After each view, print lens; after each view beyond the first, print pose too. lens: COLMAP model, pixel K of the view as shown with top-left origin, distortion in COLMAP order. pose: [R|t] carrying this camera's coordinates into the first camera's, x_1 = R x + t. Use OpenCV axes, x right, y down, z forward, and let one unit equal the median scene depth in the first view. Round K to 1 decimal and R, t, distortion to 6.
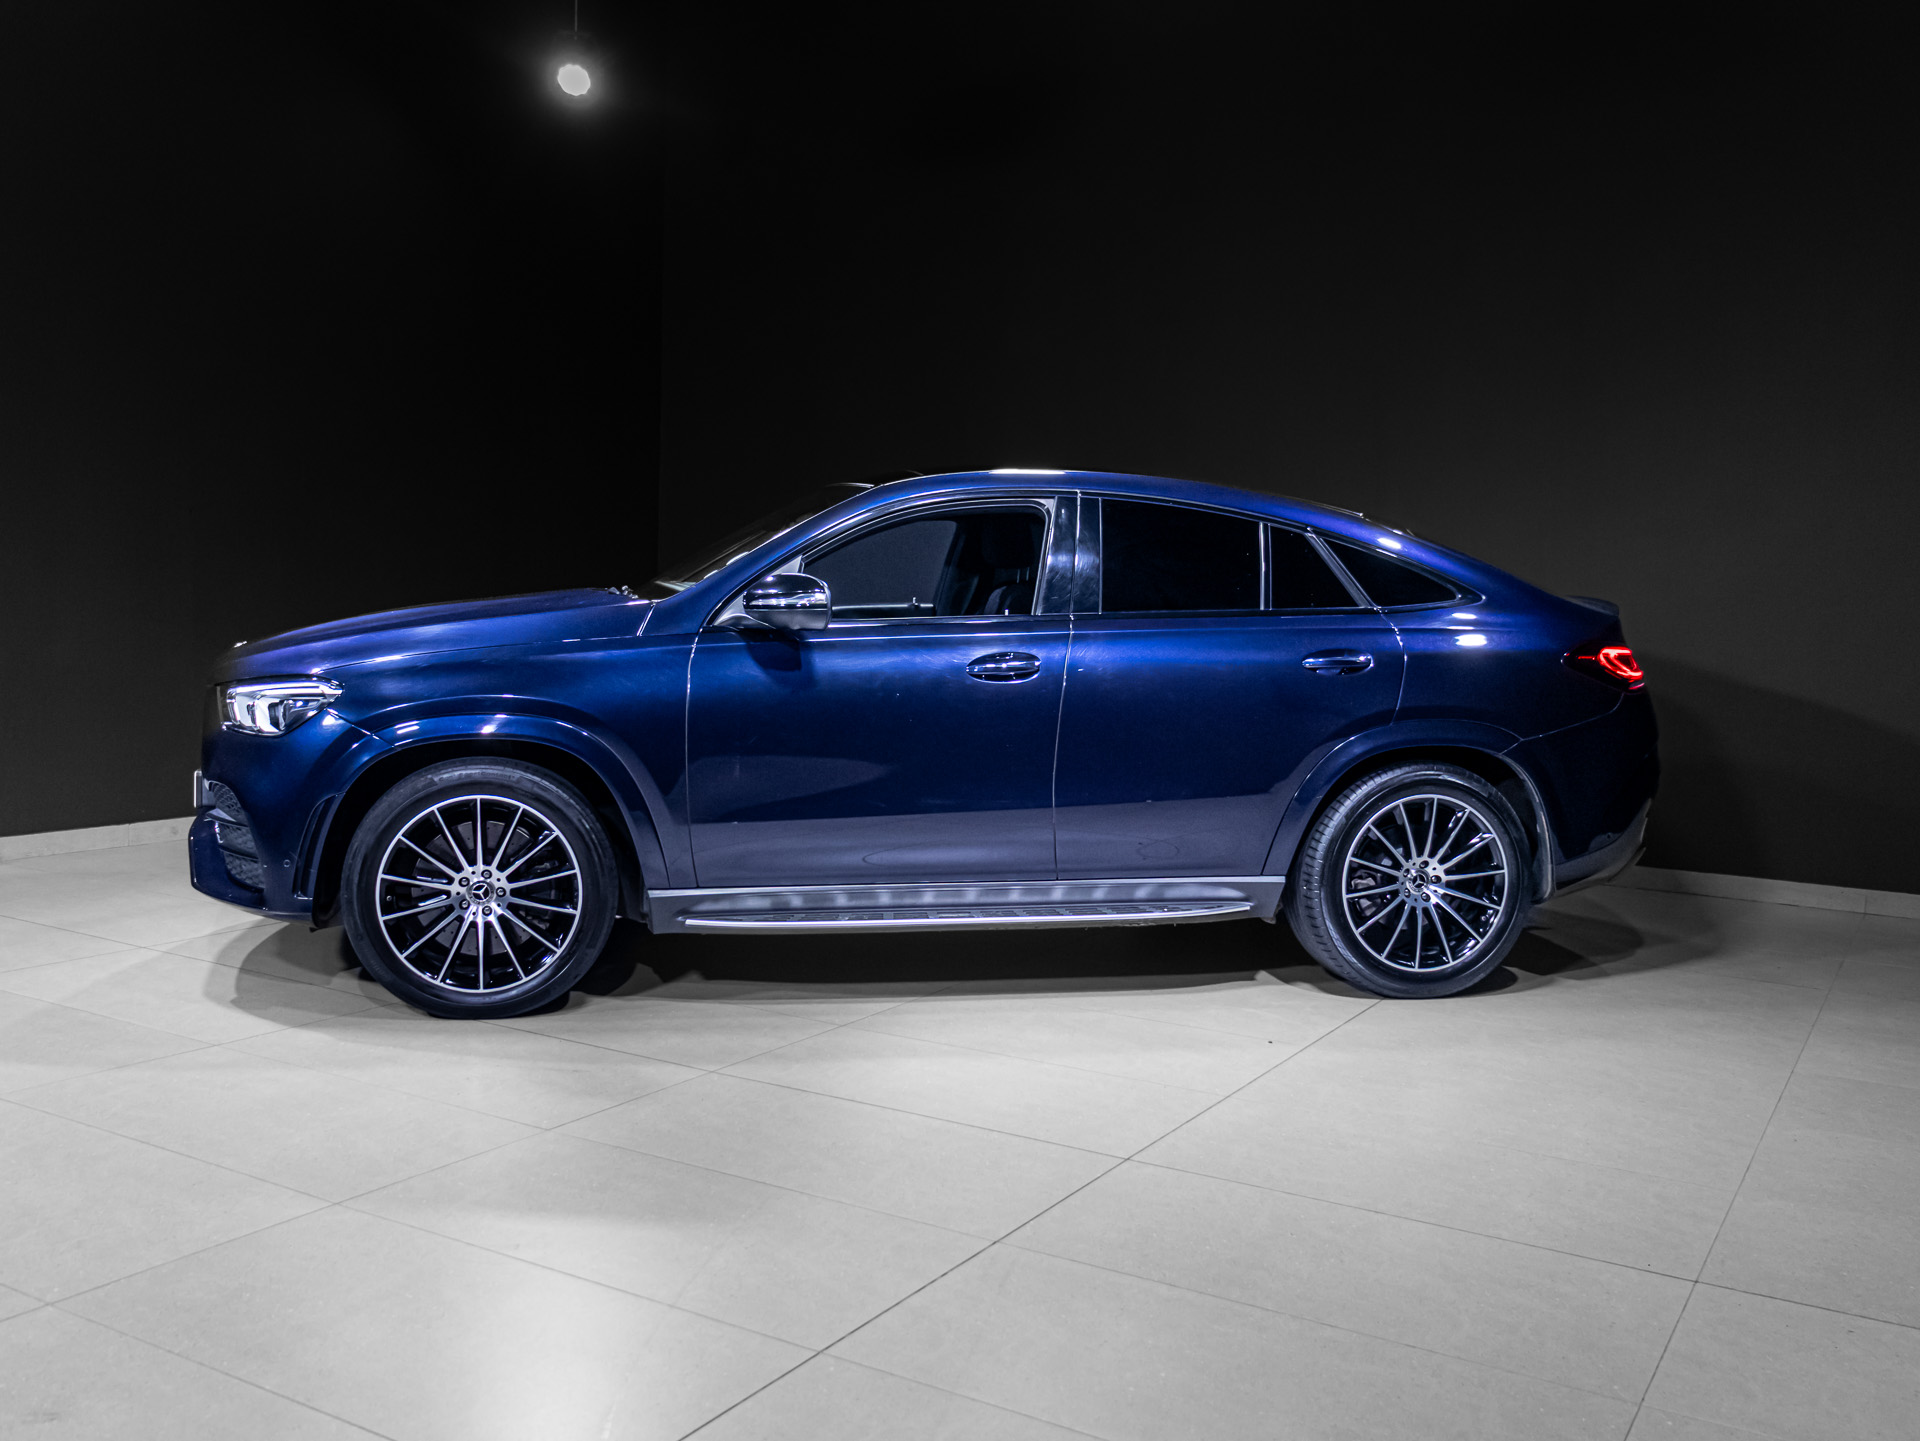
lens RADIAL K [[1703.6, 0, 966.3], [0, 1703.6, 731.8], [0, 0, 1]] dist [-0.003557, -0.004161]
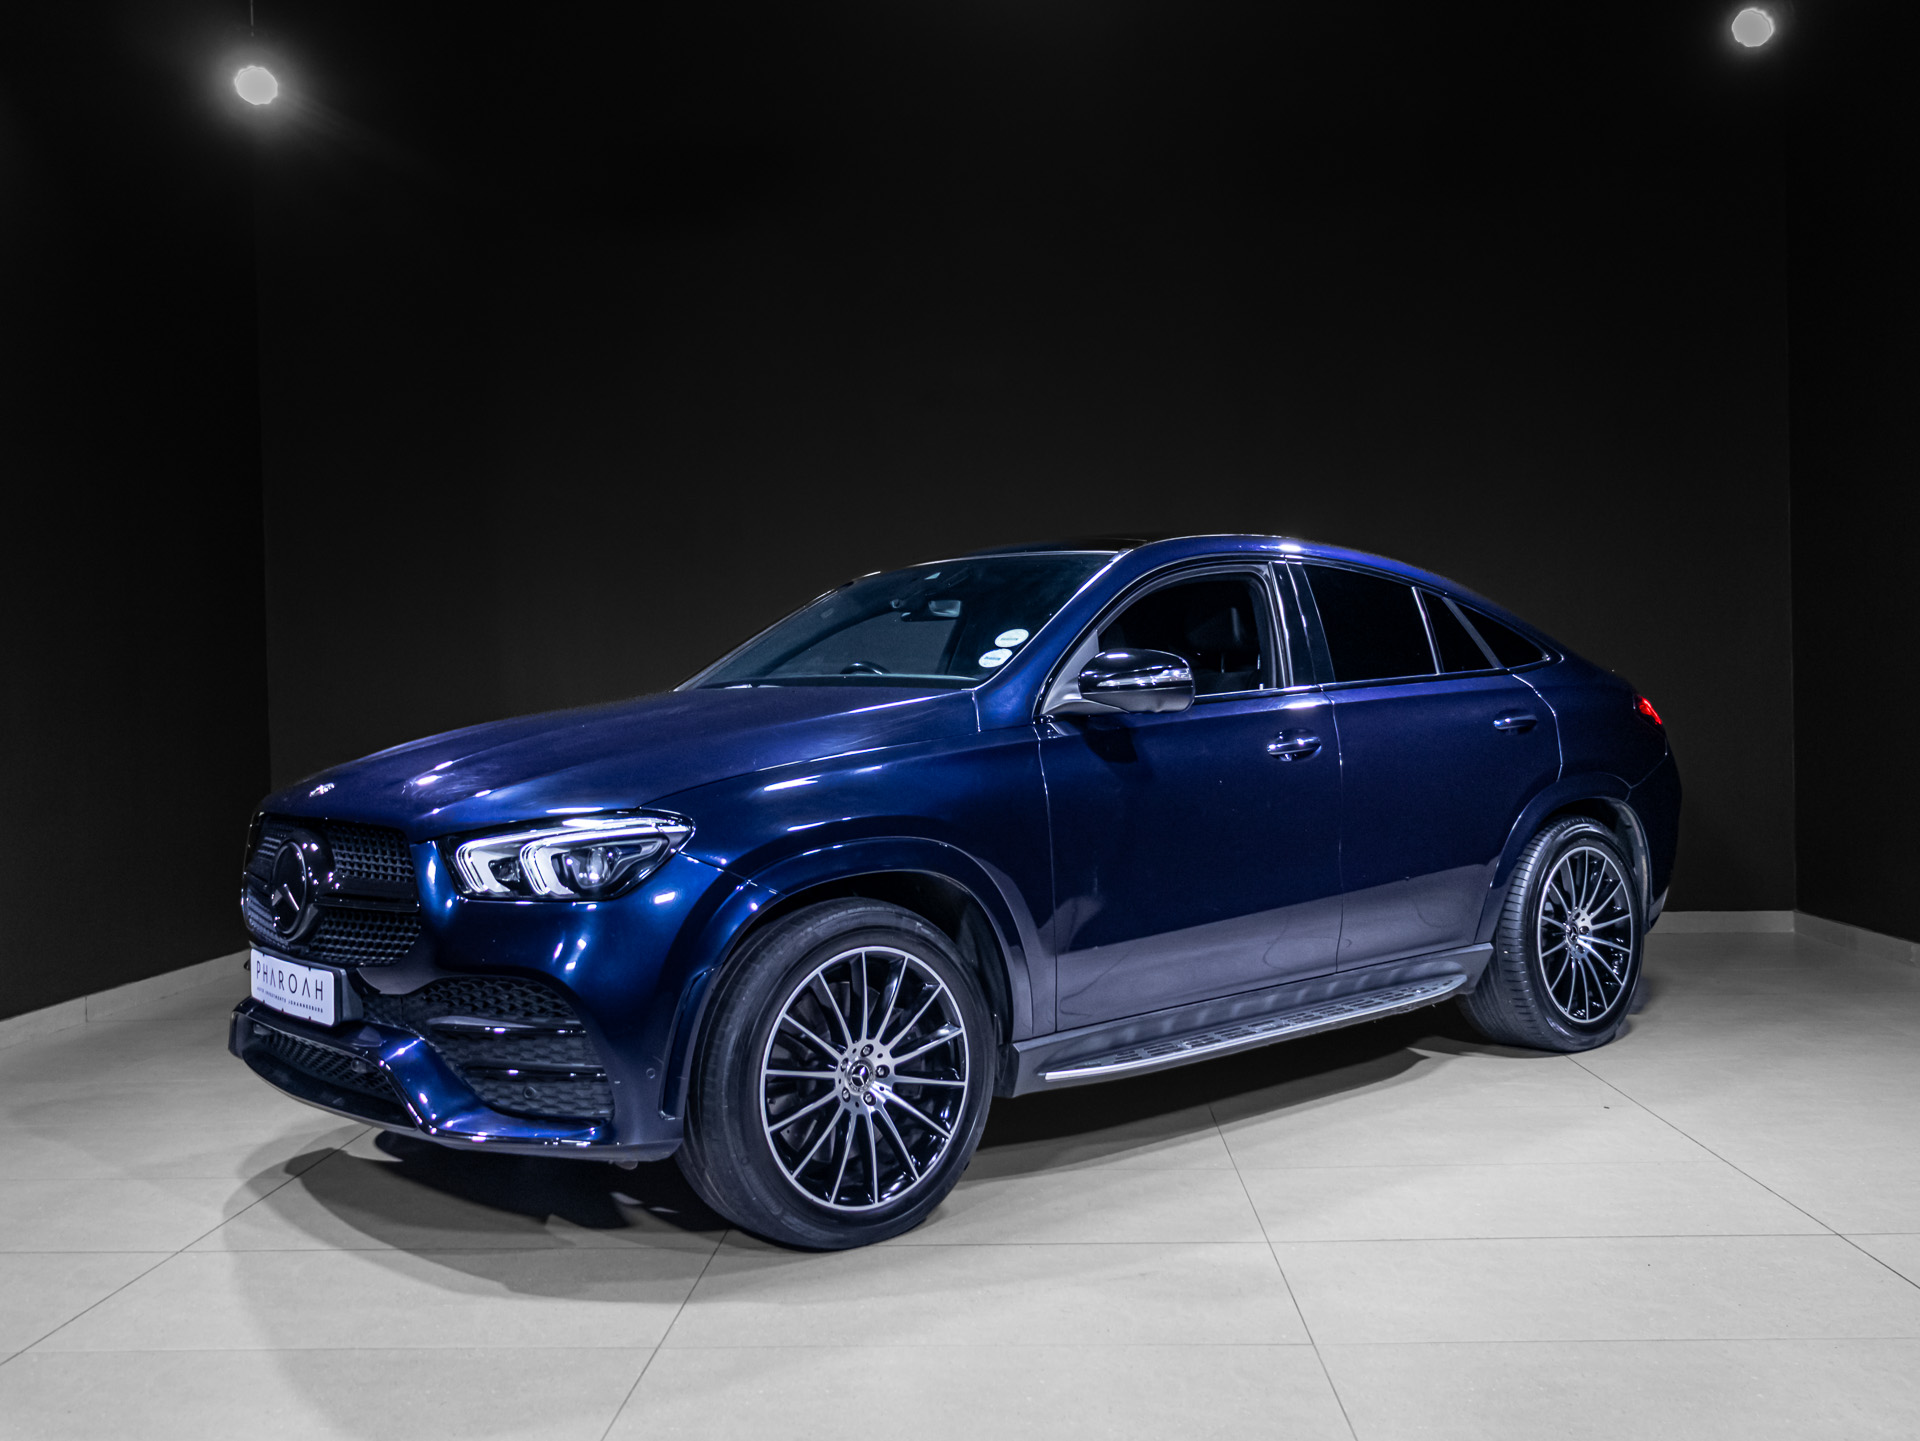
lens RADIAL K [[1703.6, 0, 966.3], [0, 1703.6, 731.8], [0, 0, 1]] dist [-0.003557, -0.004161]
pose [[0.884586, -0.057988, 0.462757, -0.578288], [0.089950, 0.994823, -0.047284, -0.018470], [-0.457620, 0.083452, 0.885223, 0.284854]]
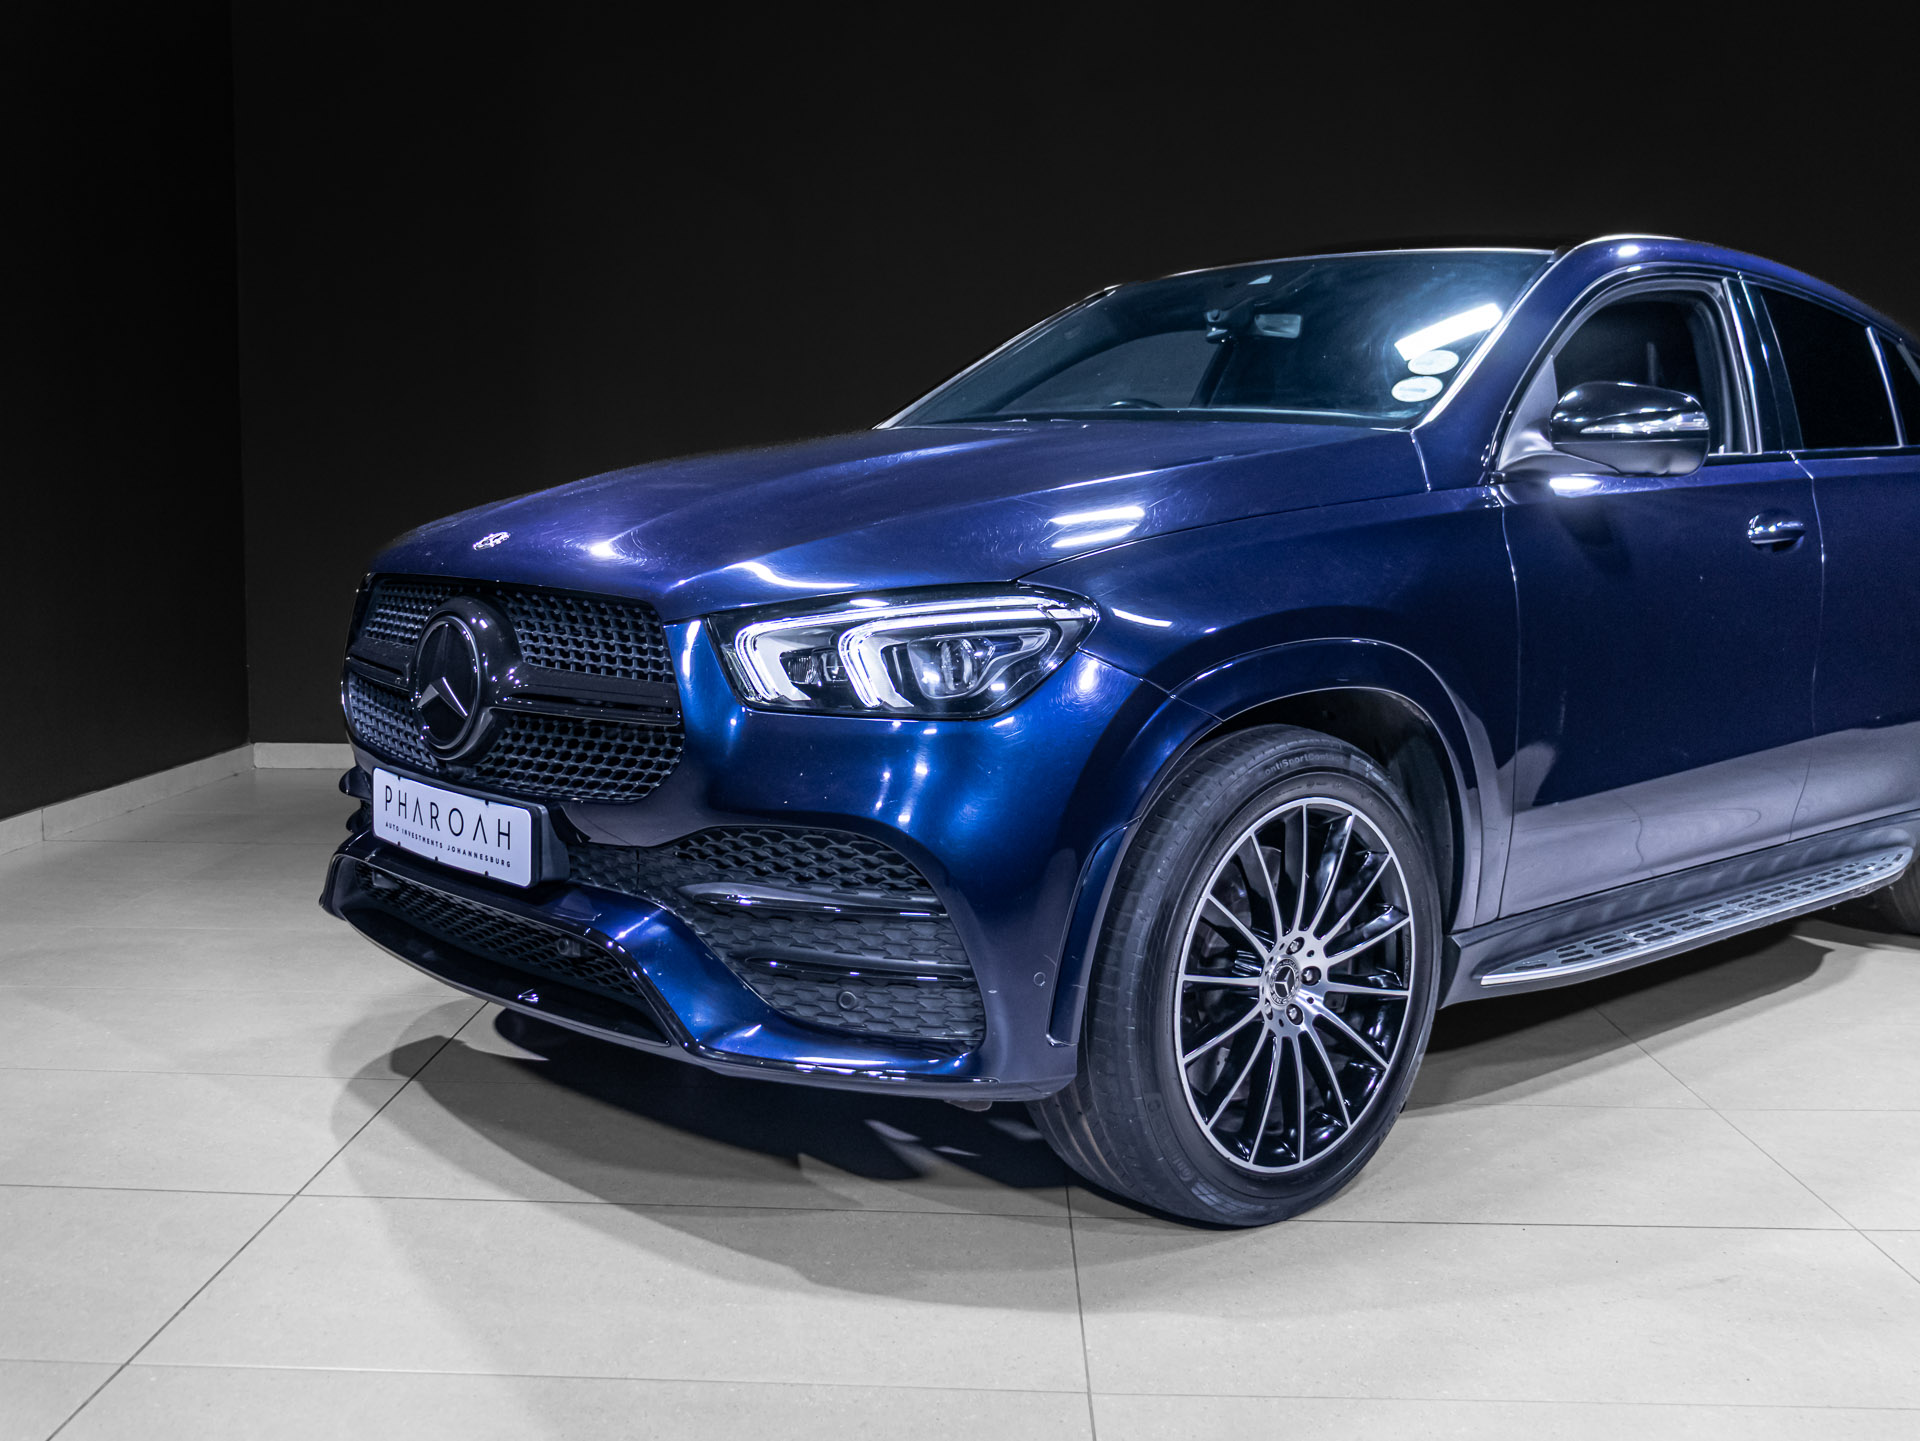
lens RADIAL K [[1918.8, 0, 949.0], [0, 1918.8, 724.1], [0, 0, 1]] dist [-0.049414, 0.017814]
pose [[0.880783, -0.076147, 0.467357, -0.637880], [0.055914, 0.996805, 0.057035, -0.024538], [-0.470207, -0.024103, 0.882227, 0.519248]]
